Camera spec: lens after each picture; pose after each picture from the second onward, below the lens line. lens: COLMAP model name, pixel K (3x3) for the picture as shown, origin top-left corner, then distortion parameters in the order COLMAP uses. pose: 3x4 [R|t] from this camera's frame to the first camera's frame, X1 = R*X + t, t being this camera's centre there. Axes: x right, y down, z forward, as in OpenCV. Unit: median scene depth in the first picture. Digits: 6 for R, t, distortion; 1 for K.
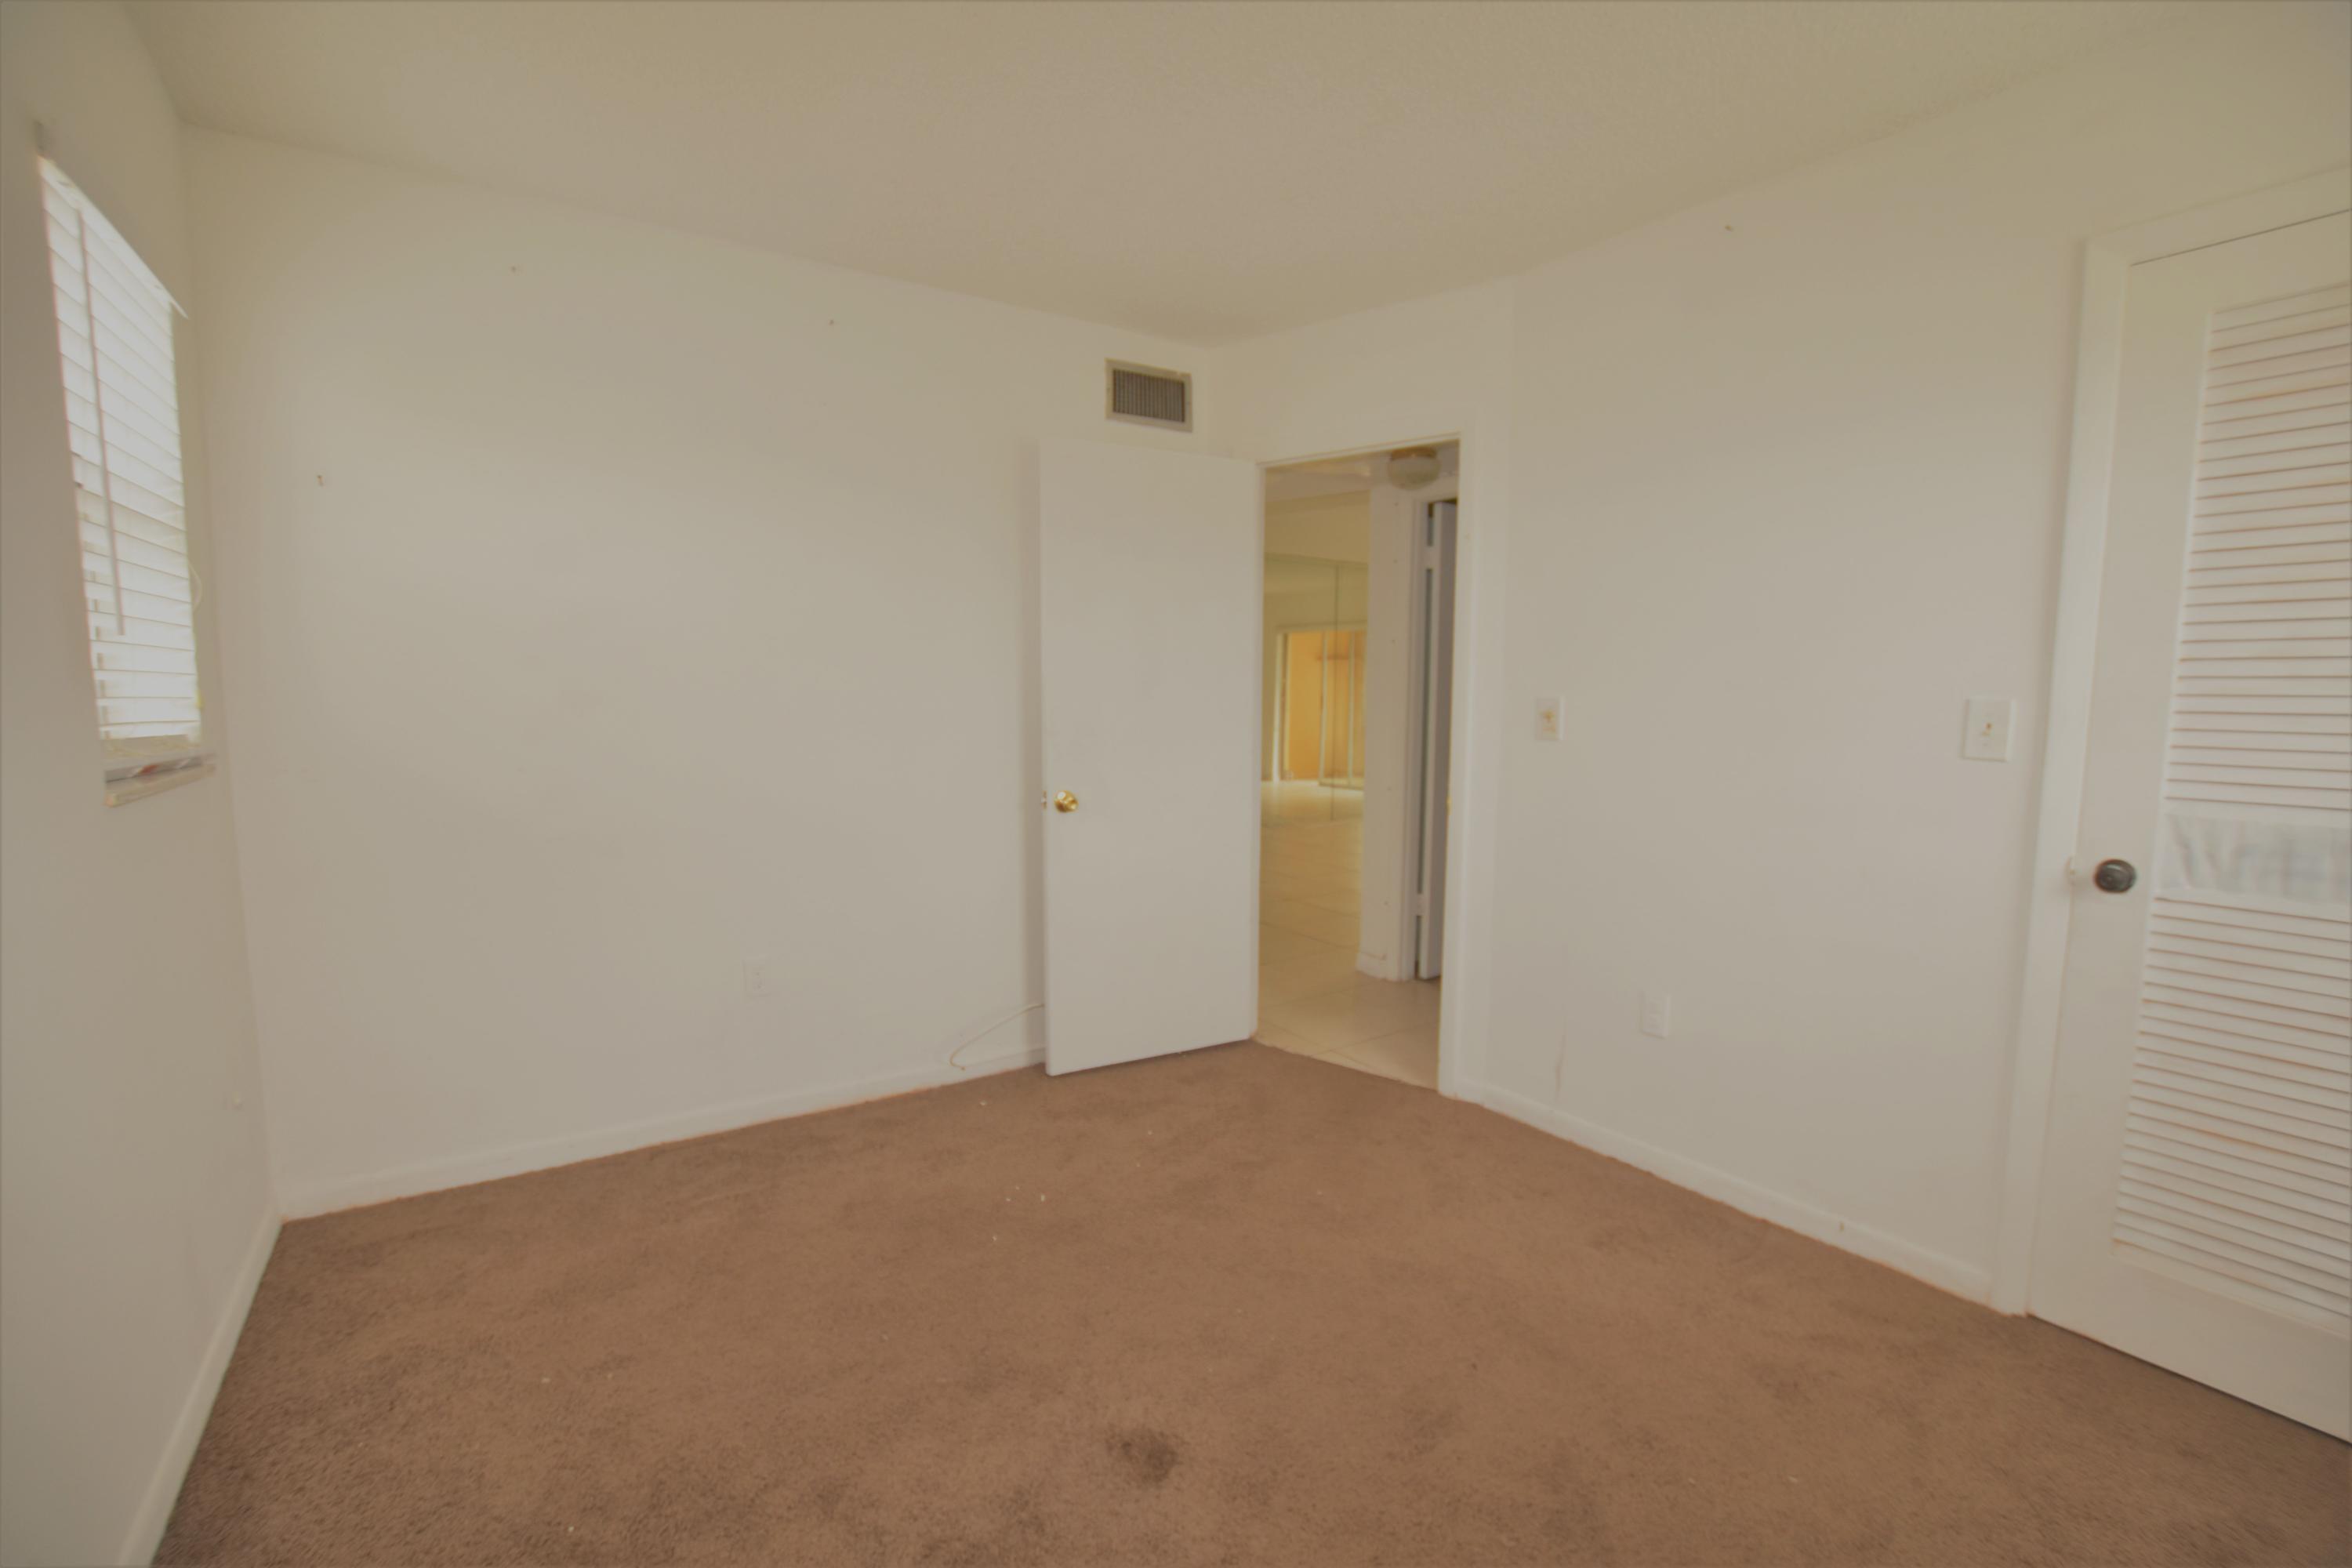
lens RADIAL K [[1022.5, 0, 1174.4], [0, 1022.5, 793.8], [0, 0, 1]] dist [-0.005529, -0.000270]
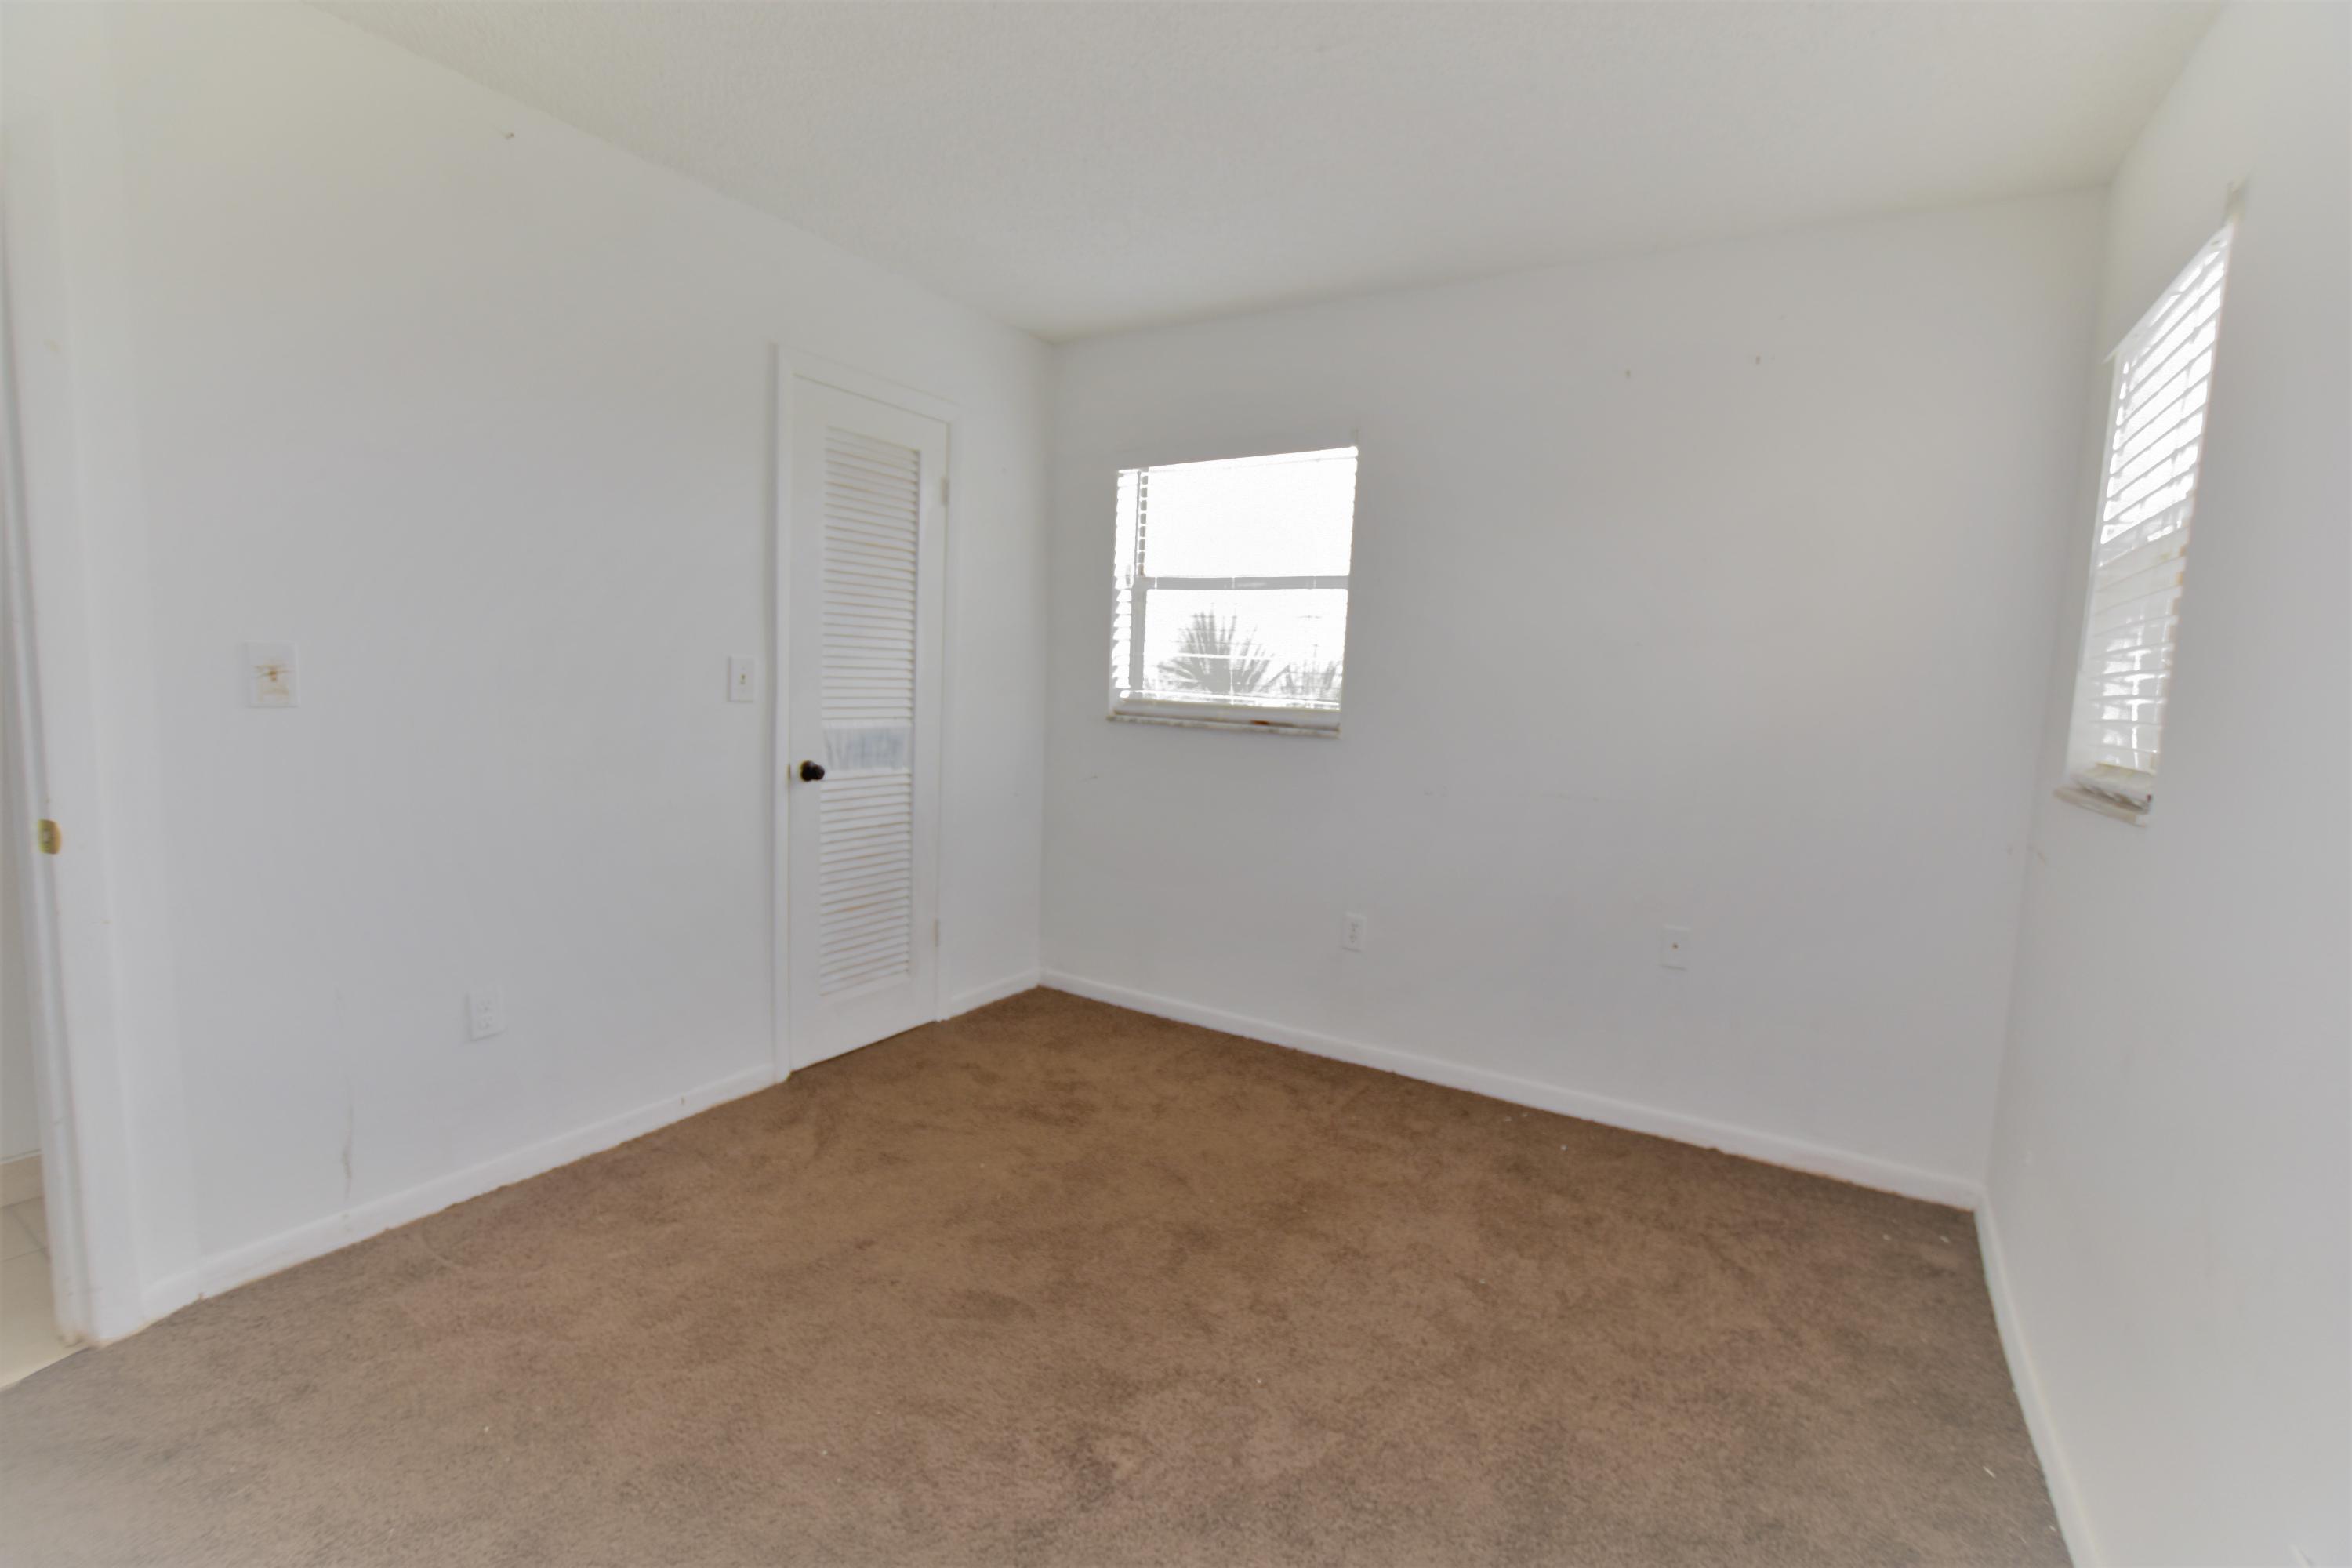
lens RADIAL K [[1022.5, 0, 1174.7], [0, 1022.5, 778.4], [0, 0, 1]] dist [-0.005529, -0.000270]
pose [[-0.376928, -0.118582, 0.918620, -0.708811], [0.052523, 0.987439, 0.149017, -0.108522], [-0.924752, 0.104417, -0.365965, 1.006690]]
